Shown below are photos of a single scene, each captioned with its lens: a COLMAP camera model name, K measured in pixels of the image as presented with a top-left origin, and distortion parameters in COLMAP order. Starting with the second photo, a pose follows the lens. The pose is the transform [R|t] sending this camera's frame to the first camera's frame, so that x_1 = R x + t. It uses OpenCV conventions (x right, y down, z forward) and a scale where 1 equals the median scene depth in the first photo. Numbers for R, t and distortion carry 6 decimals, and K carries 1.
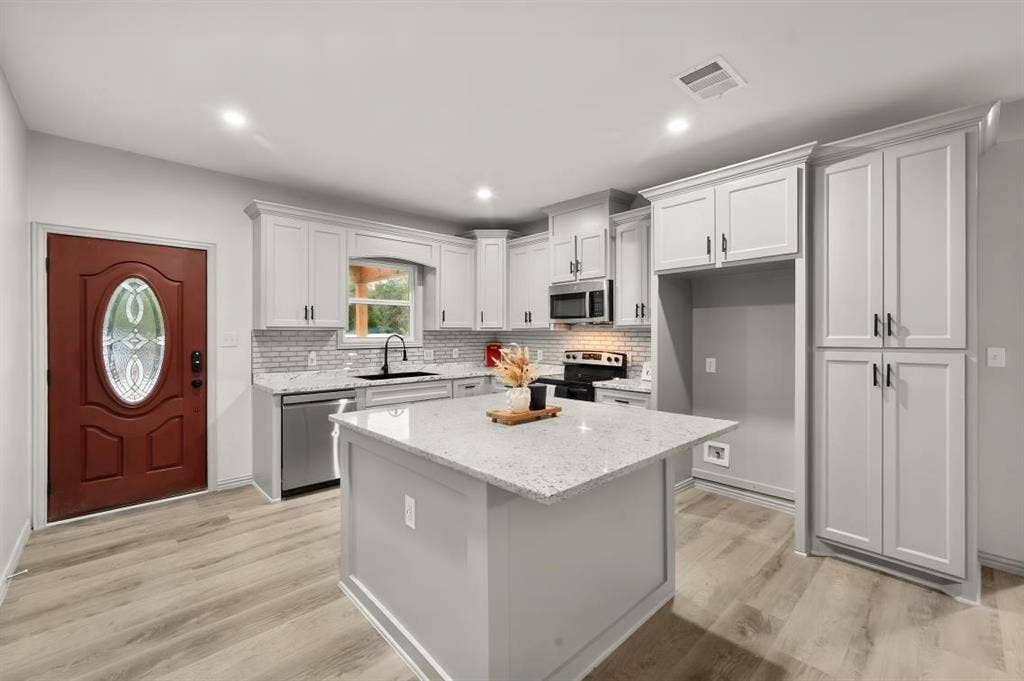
lens RADIAL K [[427.2, 0, 506.0], [0, 427.2, 335.2], [0, 0, 1]] dist [0.003134, -0.000191]
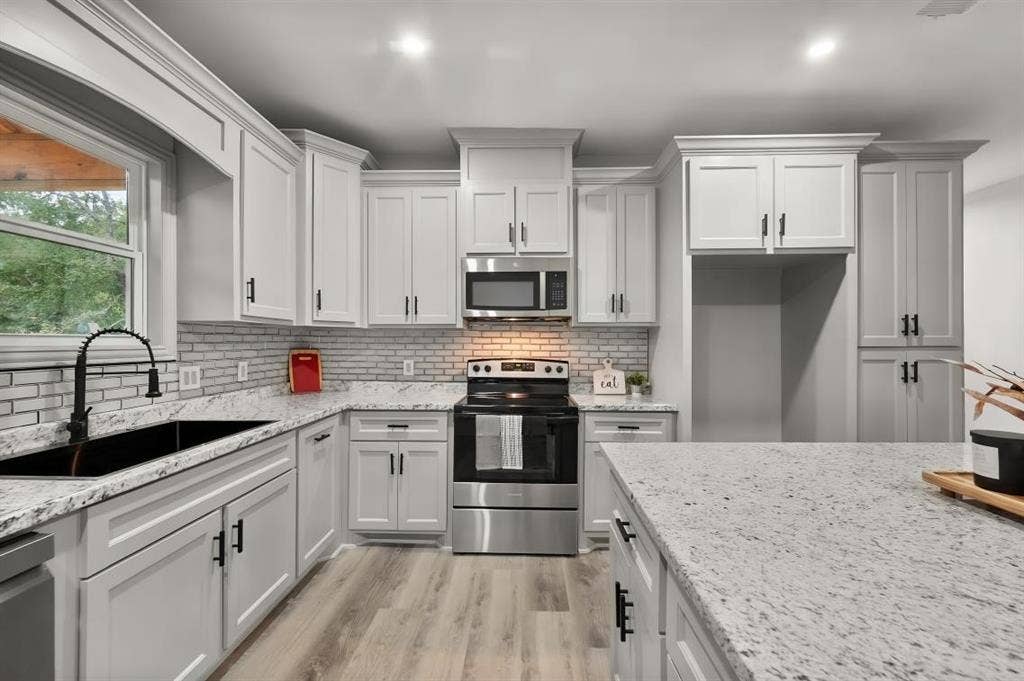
lens RADIAL K [[408.9, 0, 517.1], [0, 408.9, 345.9], [0, 0, 1]] dist [0.000142, 0.000025]
pose [[0.691628, -0.003342, 0.722246, -0.332653], [-0.000672, 0.999986, 0.005270, 0.014426], [-0.722253, -0.004130, 0.691616, 0.625122]]
